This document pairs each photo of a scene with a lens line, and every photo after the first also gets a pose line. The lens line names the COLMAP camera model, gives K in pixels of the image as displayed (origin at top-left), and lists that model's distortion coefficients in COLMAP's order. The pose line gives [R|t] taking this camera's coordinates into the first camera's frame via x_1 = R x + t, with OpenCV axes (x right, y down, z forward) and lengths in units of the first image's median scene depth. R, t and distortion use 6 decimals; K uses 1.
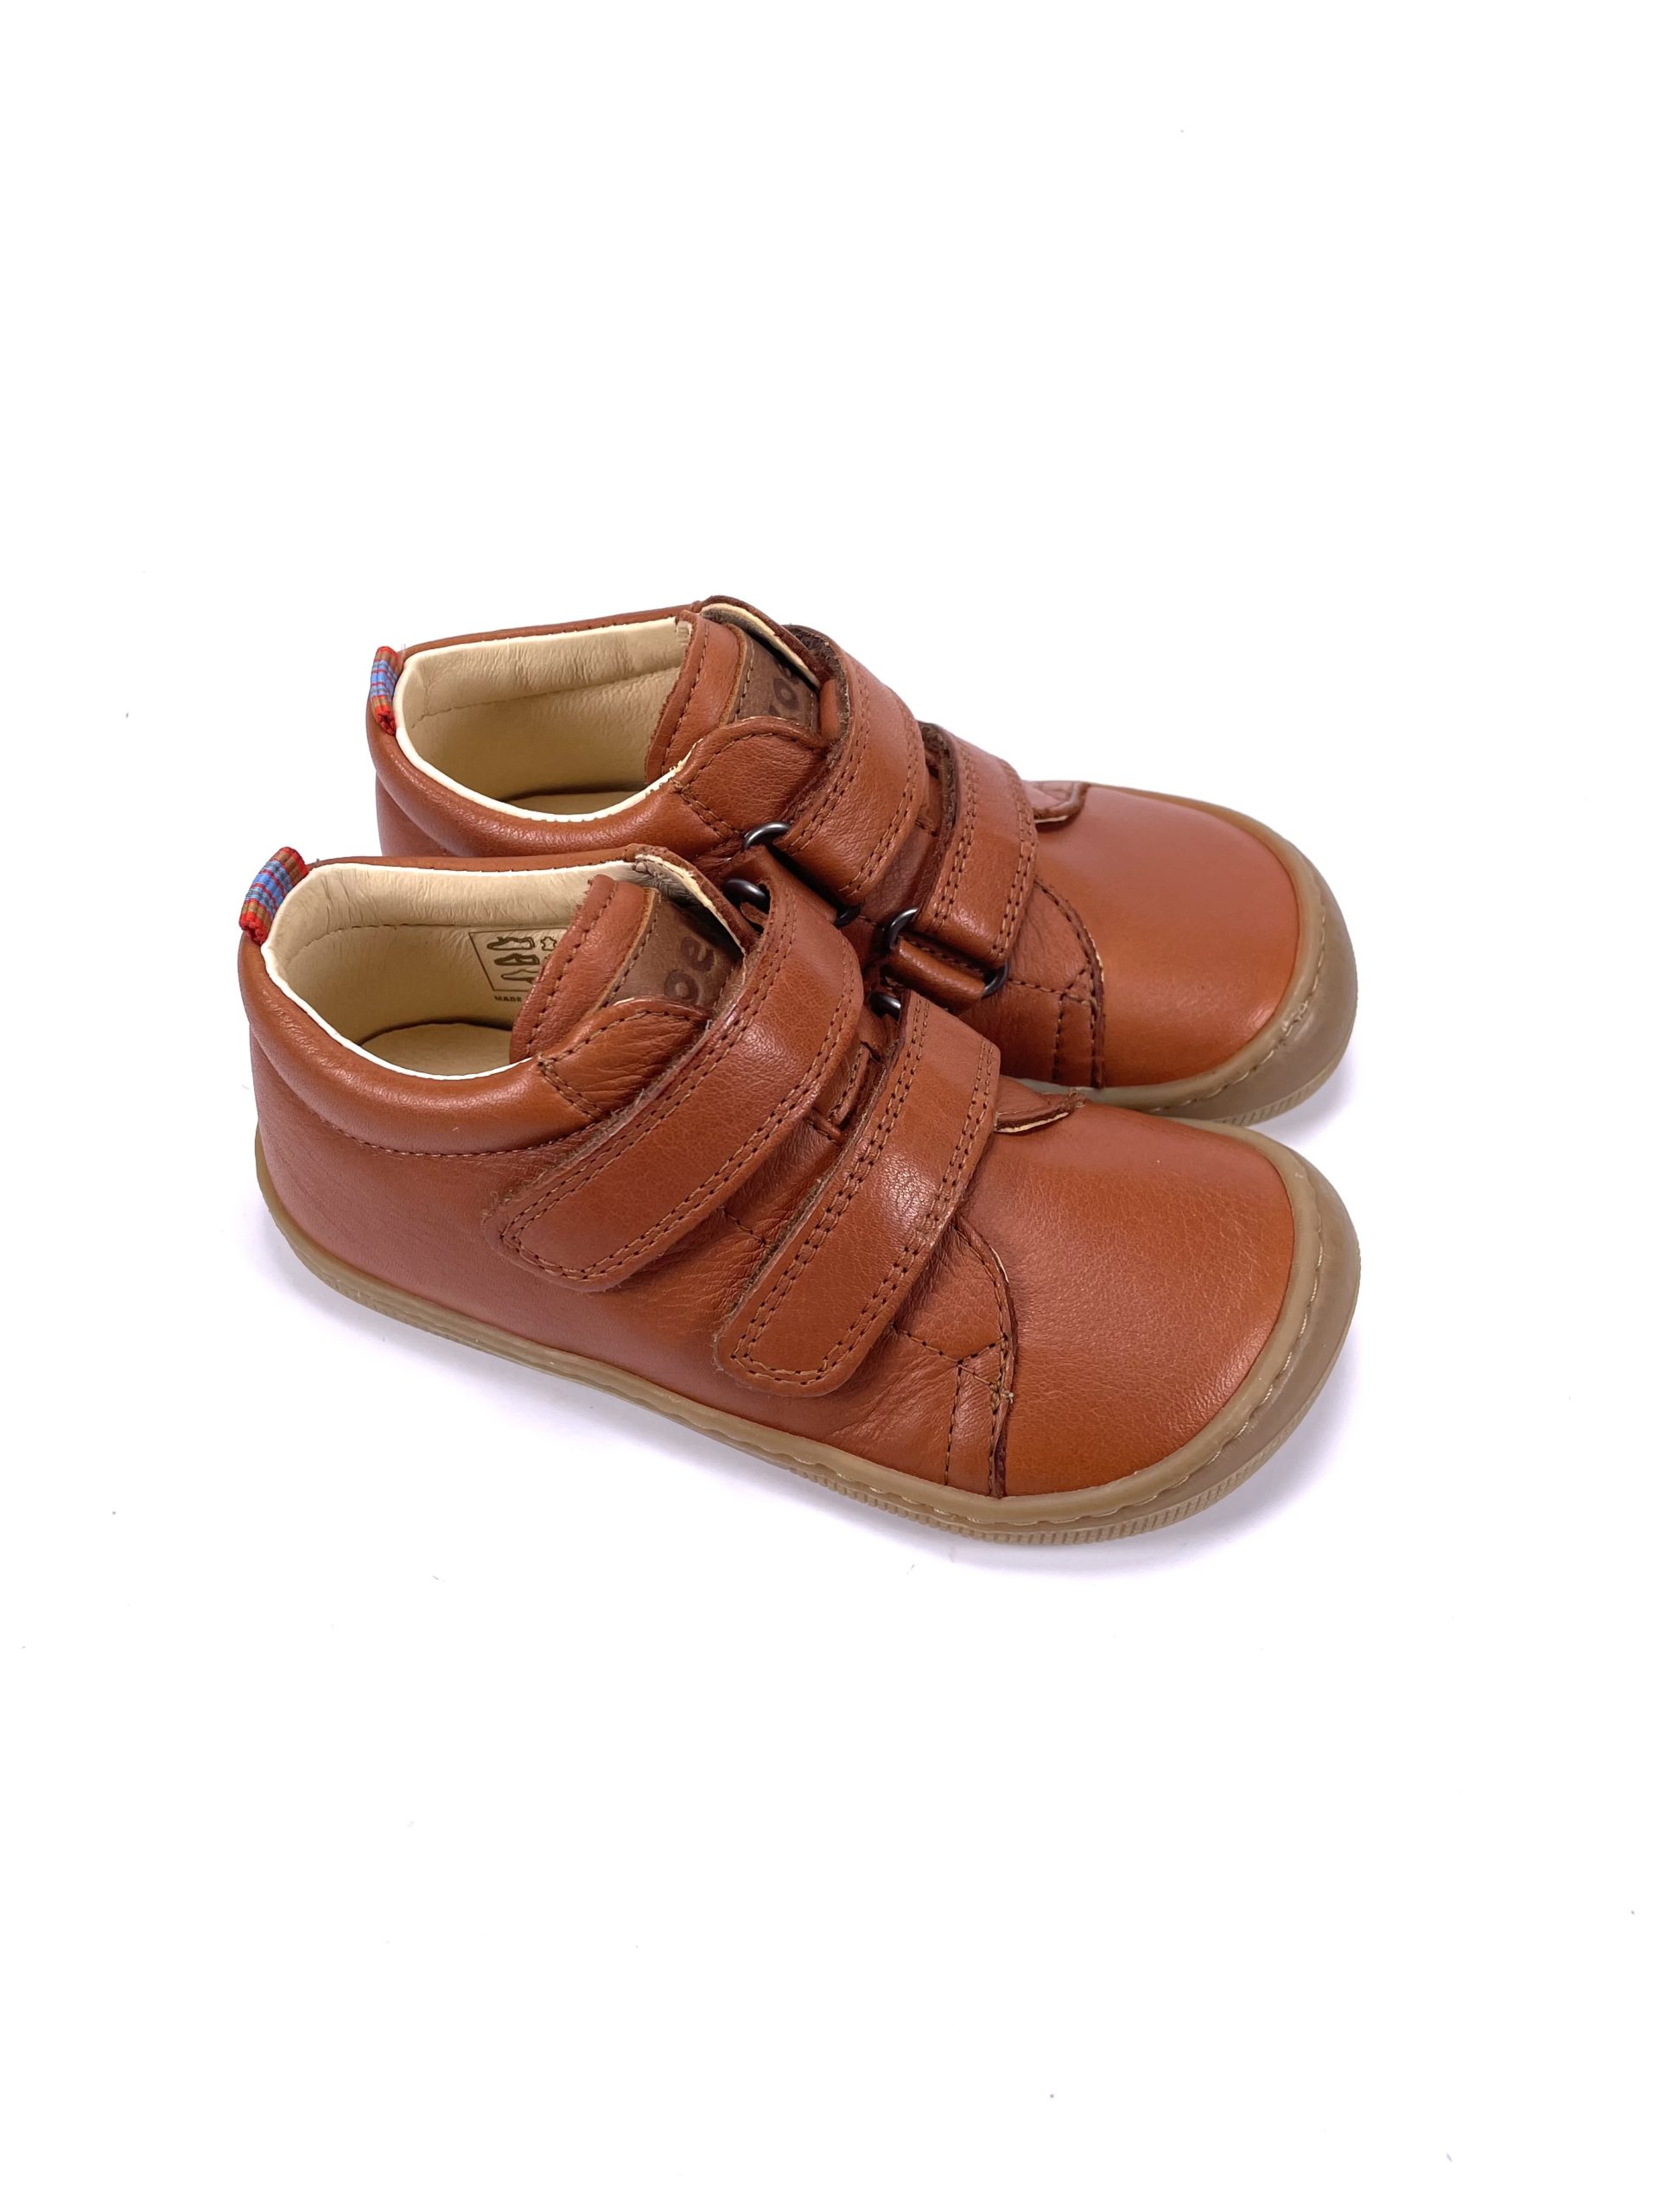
lens RADIAL K [[1703.4, 0, 825.4], [0, 1703.4, 1079.1], [0, 0, 1]] dist [0.047714, -0.000612]
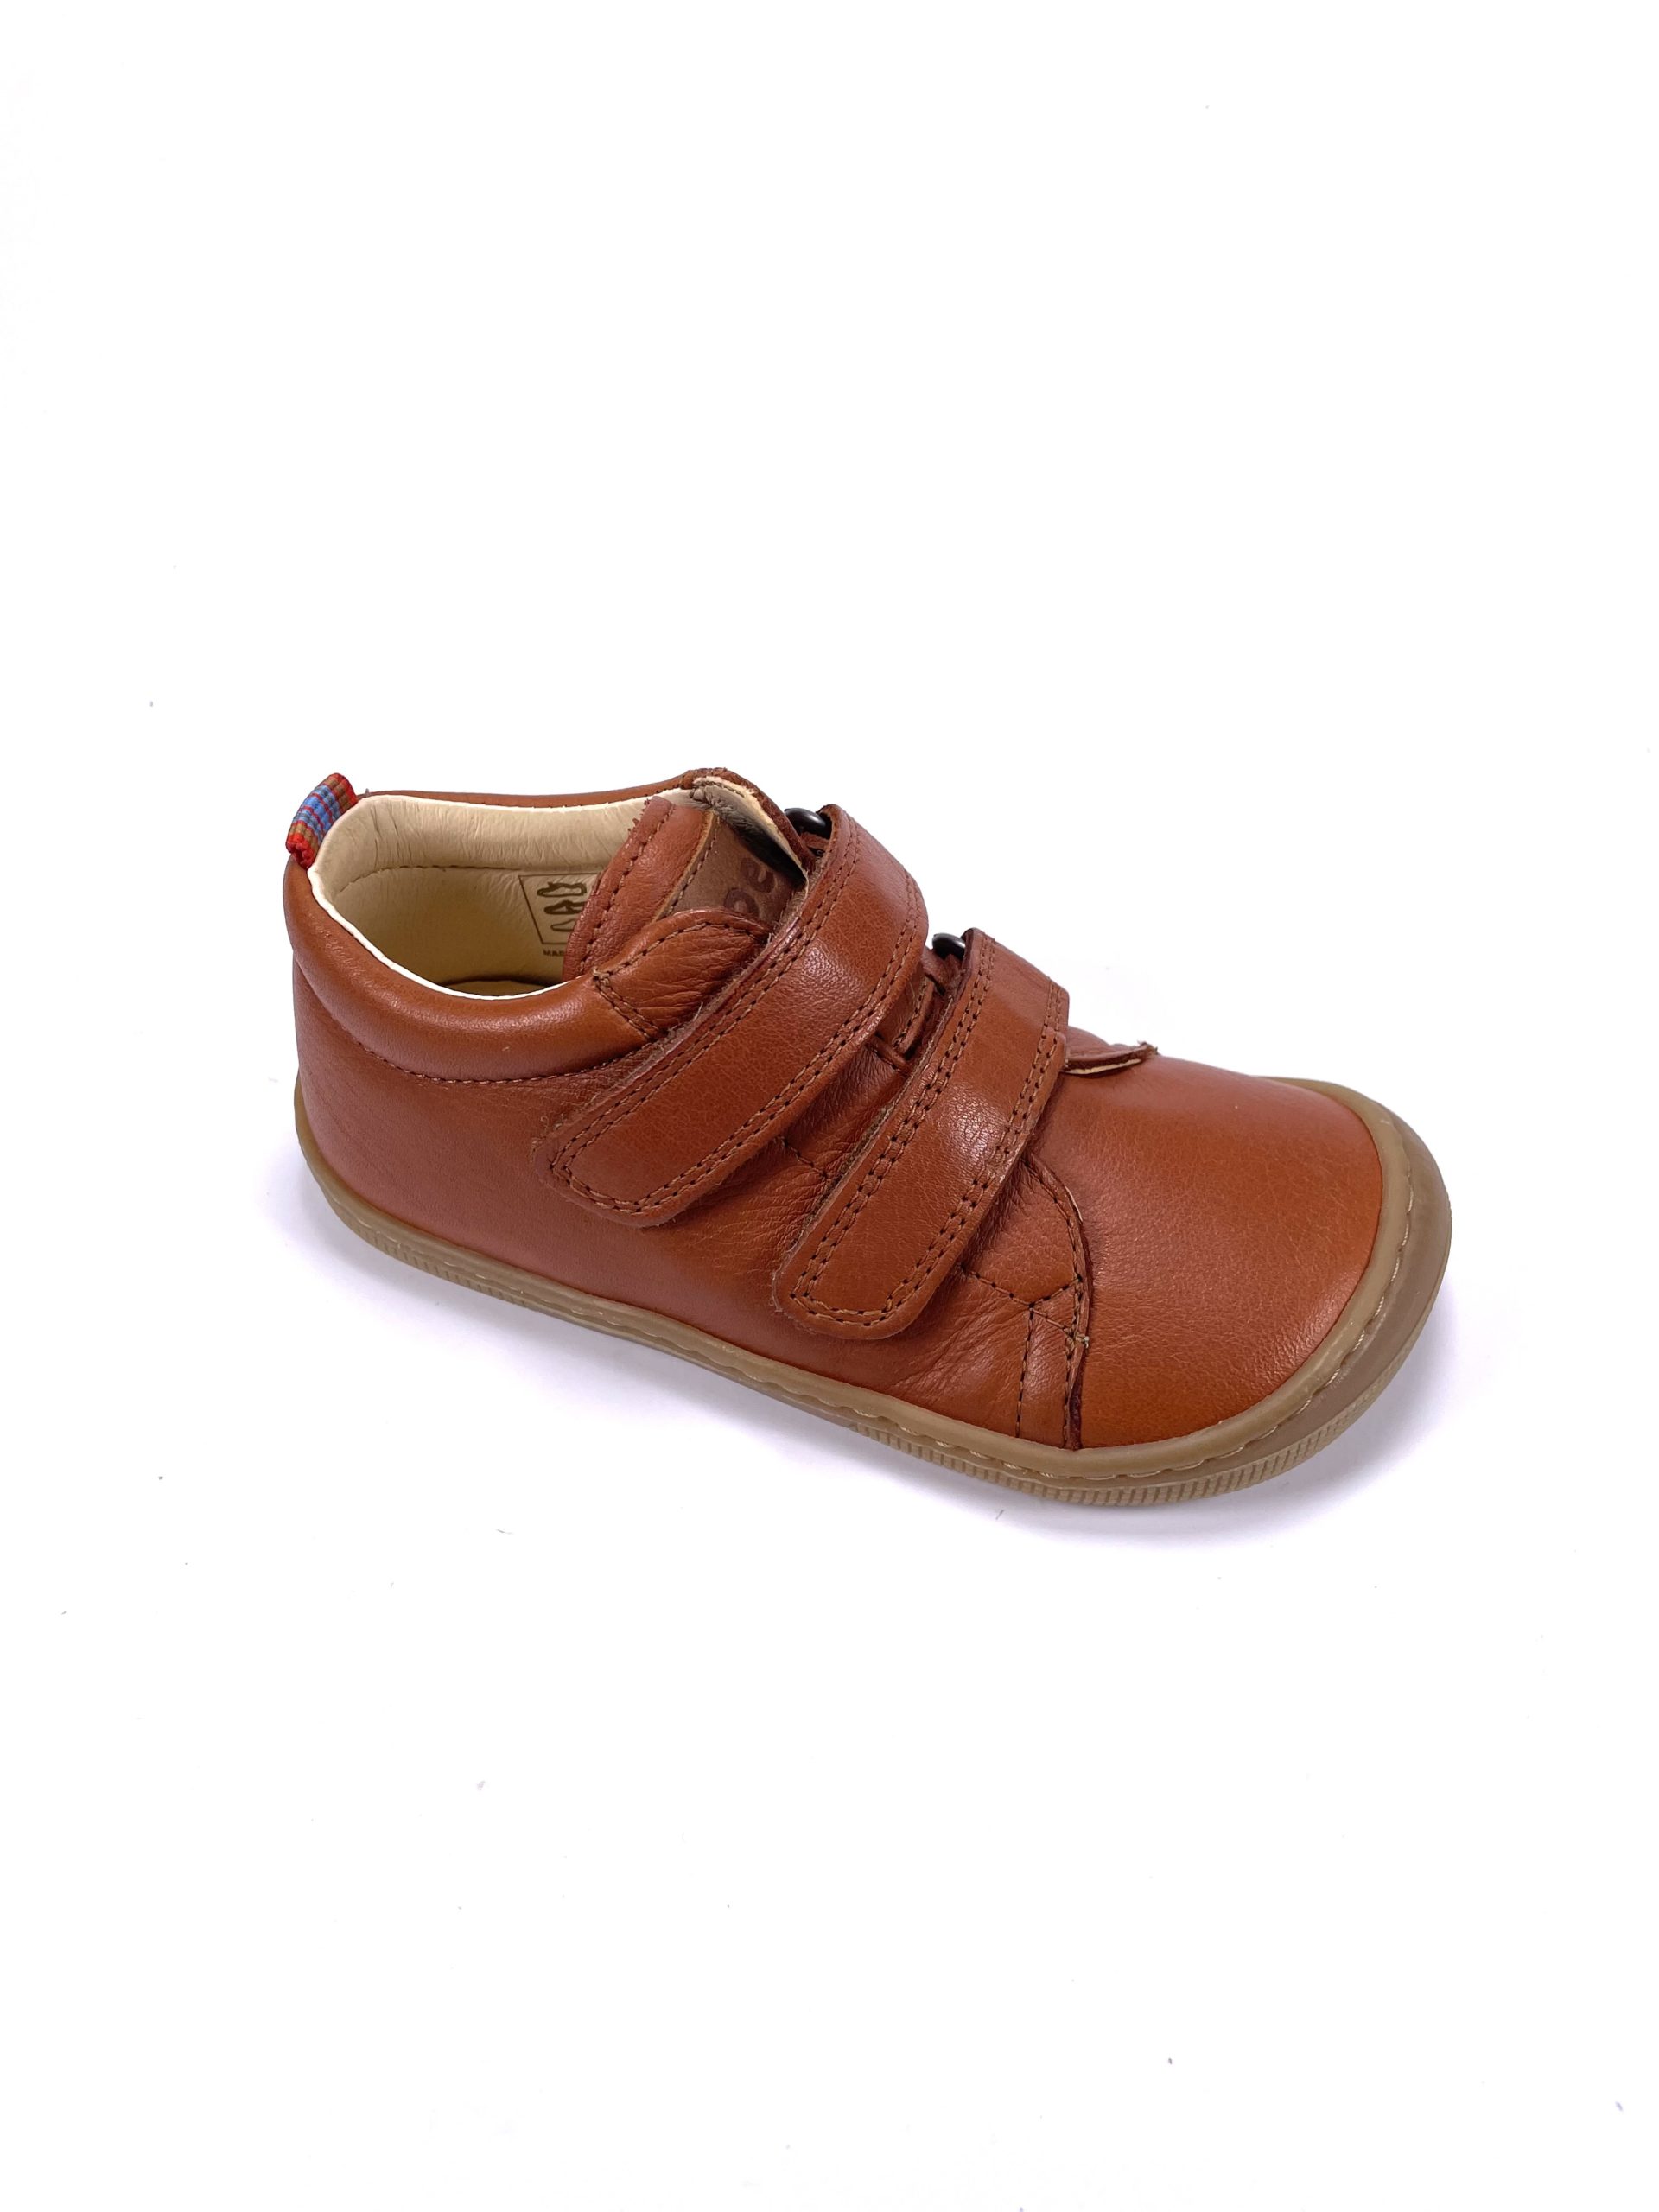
lens RADIAL K [[1703.4, 0, 825.4], [0, 1703.4, 1079.1], [0, 0, 1]] dist [0.047714, -0.000612]
pose [[0.999883, 0.001851, -0.015201, -0.021460], [-0.002902, 0.997586, -0.069387, 0.106966], [0.015036, 0.069423, 0.997474, 0.045517]]
